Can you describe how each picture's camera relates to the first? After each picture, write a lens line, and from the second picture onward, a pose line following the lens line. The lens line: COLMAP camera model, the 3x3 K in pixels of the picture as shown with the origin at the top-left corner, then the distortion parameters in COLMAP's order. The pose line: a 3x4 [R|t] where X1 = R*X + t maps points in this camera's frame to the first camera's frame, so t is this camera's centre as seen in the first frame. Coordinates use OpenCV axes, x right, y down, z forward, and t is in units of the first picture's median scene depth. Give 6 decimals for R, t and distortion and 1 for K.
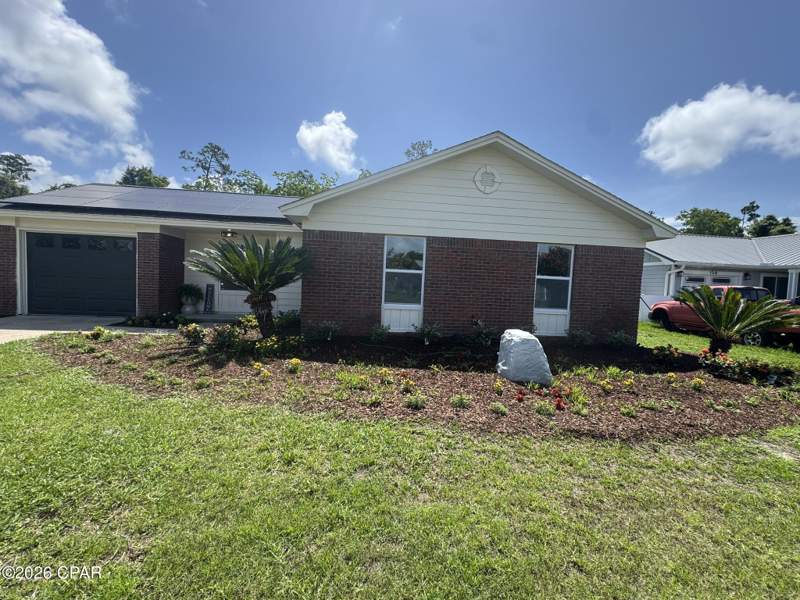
lens RADIAL K [[316.8, 0, 400.0], [0, 316.8, 300.0], [0, 0, 1]] dist [-0.001379, -0.000221]
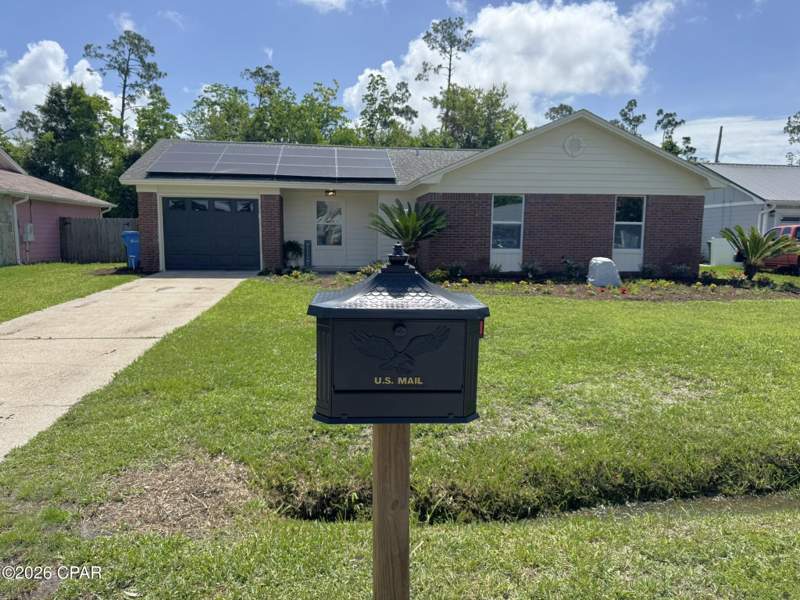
lens RADIAL K [[542.1, 0, 400.0], [0, 542.1, 300.0], [0, 0, 1]] dist [0.108040, -0.139640]
pose [[0.999326, -0.034426, 0.012782, -0.385349], [0.033628, 0.997745, 0.058089, 0.064403], [-0.014753, -0.057620, 0.998230, -0.997225]]
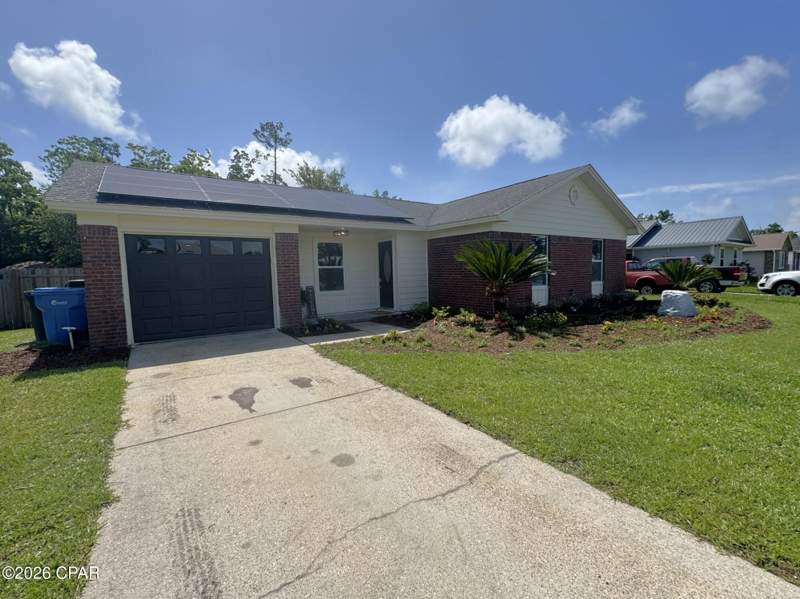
lens RADIAL K [[353.9, 0, 400.0], [0, 353.9, 299.5], [0, 0, 1]] dist [0.002144, 0.000442]
pose [[0.875753, -0.100049, 0.472278, -1.044354], [0.092522, 0.994938, 0.039205, -0.036435], [-0.473810, 0.009362, 0.880577, -0.031869]]
